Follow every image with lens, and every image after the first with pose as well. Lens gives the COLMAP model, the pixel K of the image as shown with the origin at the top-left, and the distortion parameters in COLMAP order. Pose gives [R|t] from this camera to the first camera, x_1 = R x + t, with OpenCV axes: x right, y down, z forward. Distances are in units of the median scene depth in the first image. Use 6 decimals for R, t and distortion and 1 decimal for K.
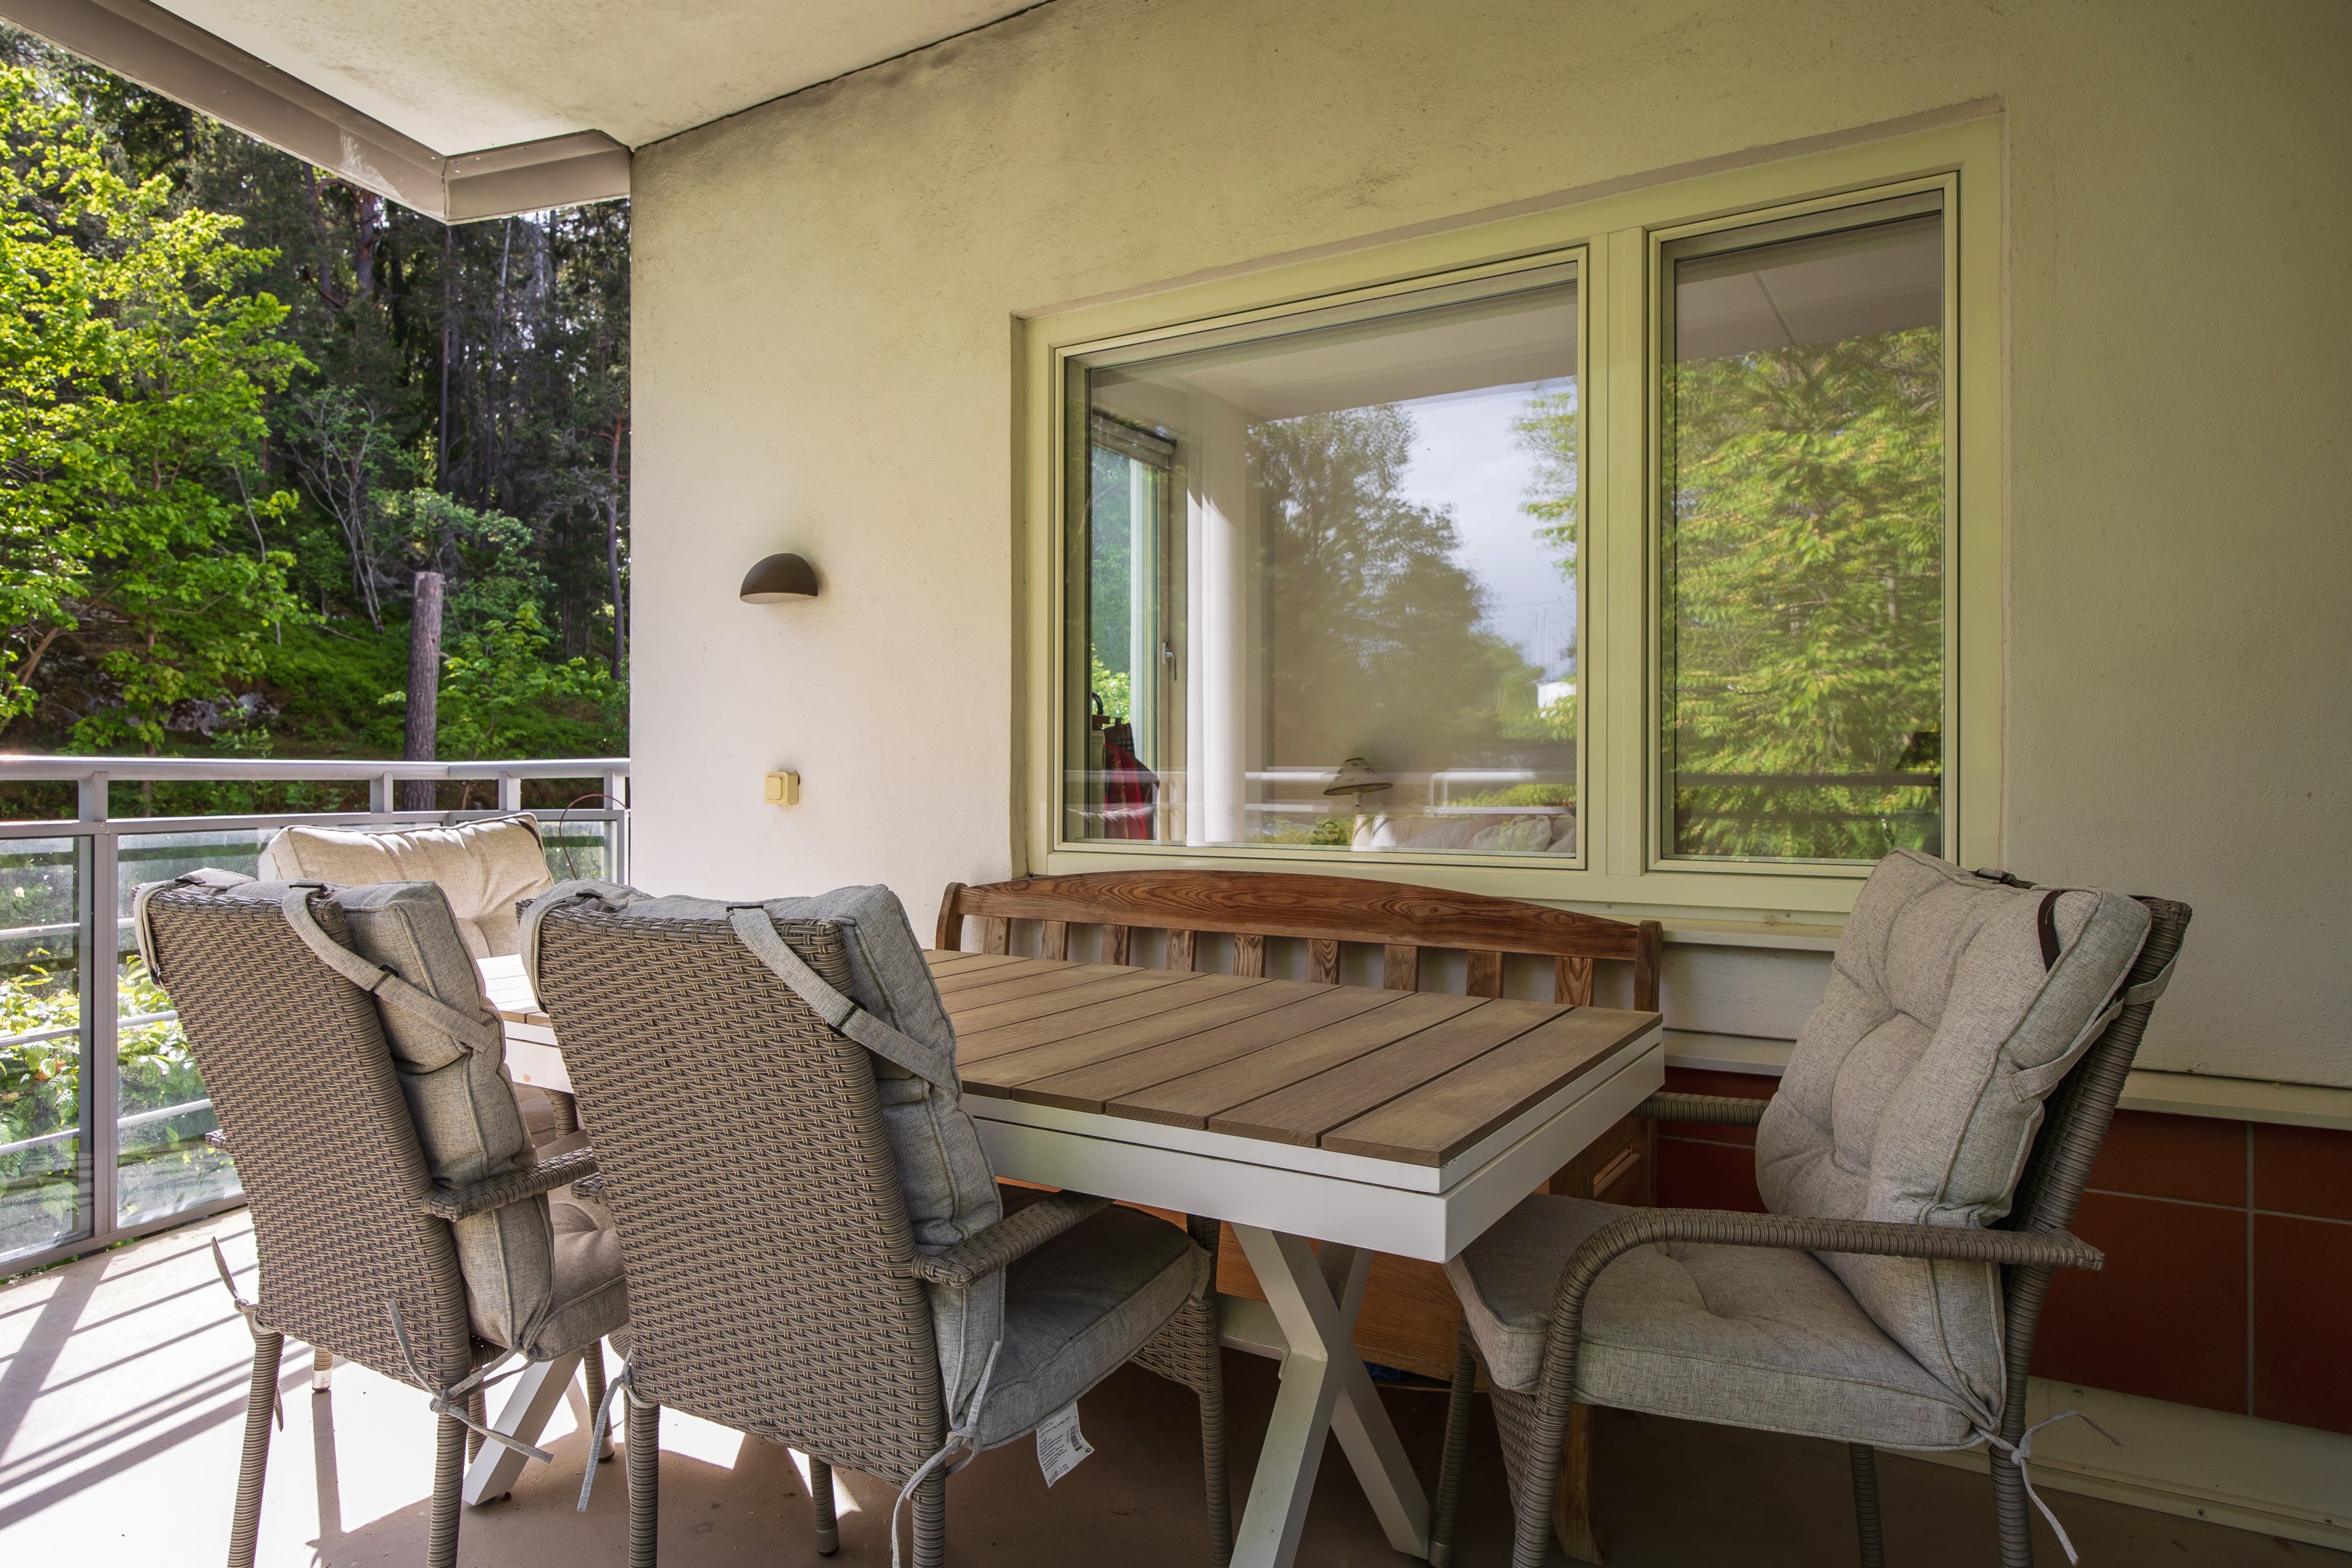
lens RADIAL K [[1406.5, 0, 1176.8], [0, 1406.5, 785.1], [0, 0, 1]] dist [-0.016270, 0.002302]
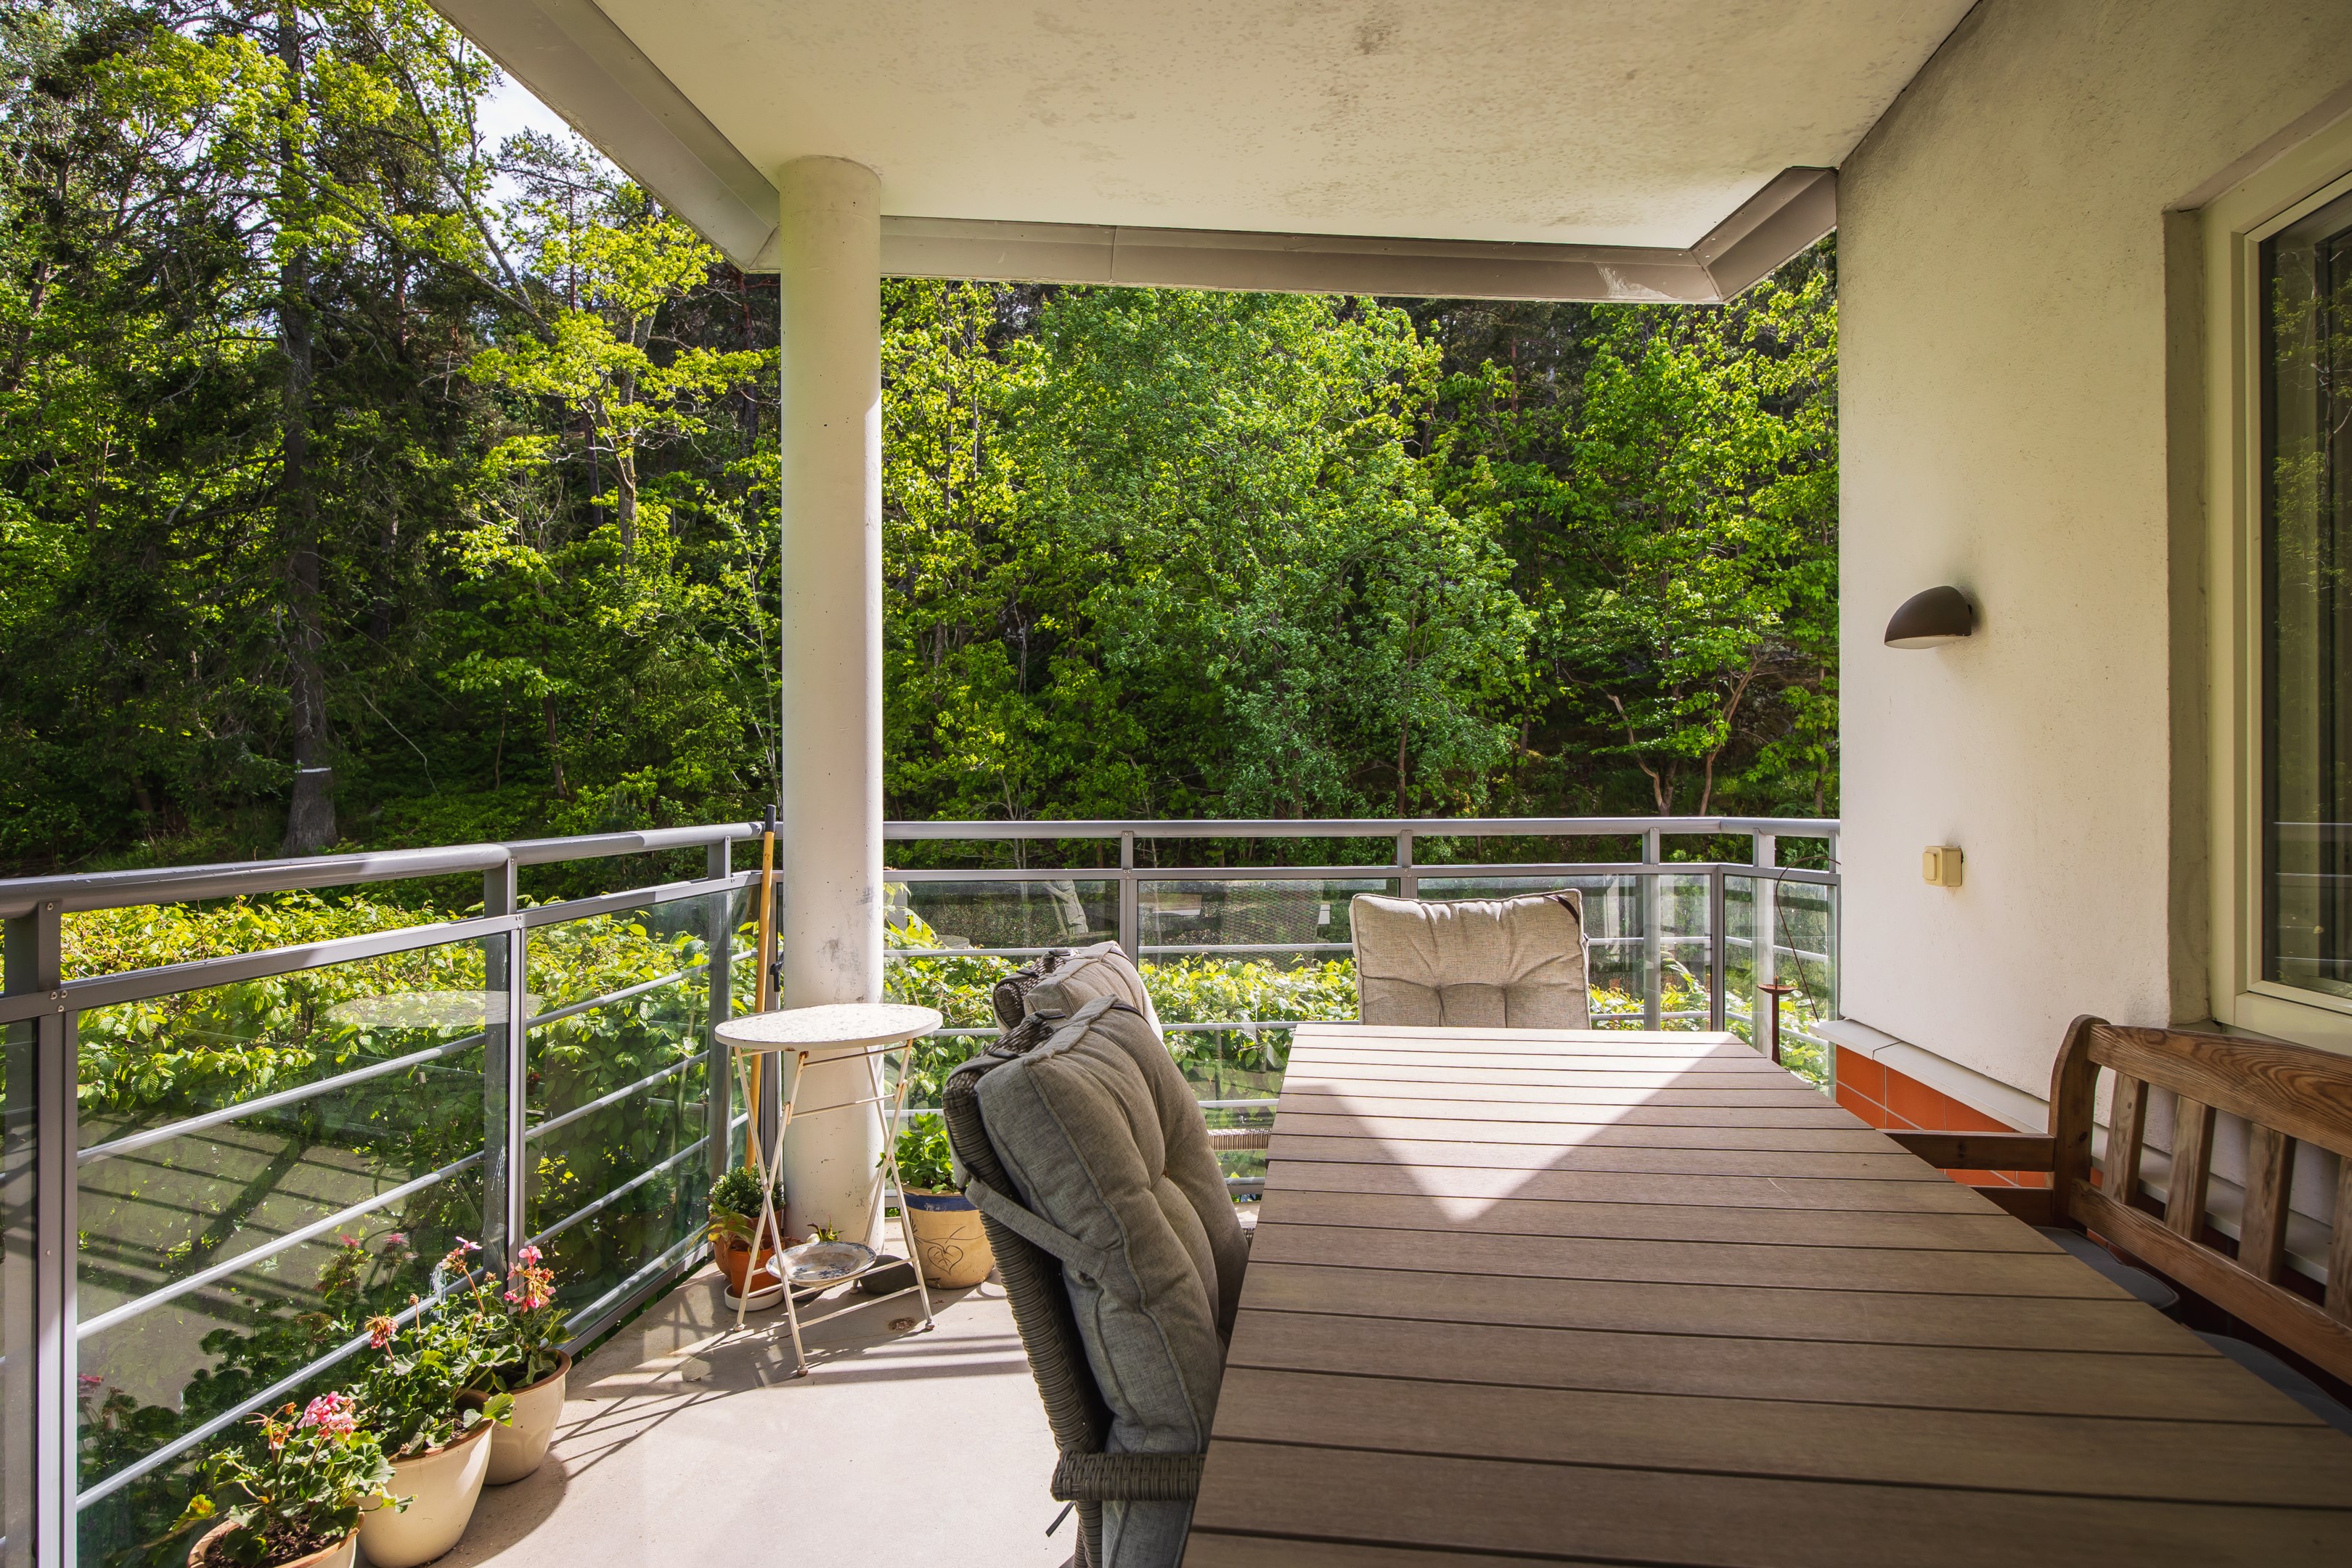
lens RADIAL K [[1322.5, 0, 1172.8], [0, 1322.5, 773.8], [0, 0, 1]] dist [0.008175, 0.001001]
pose [[0.402411, -0.008923, -0.915416, 0.262568], [0.000014, 0.999953, -0.009741, -0.045960], [0.915459, 0.003907, 0.402392, 0.262271]]
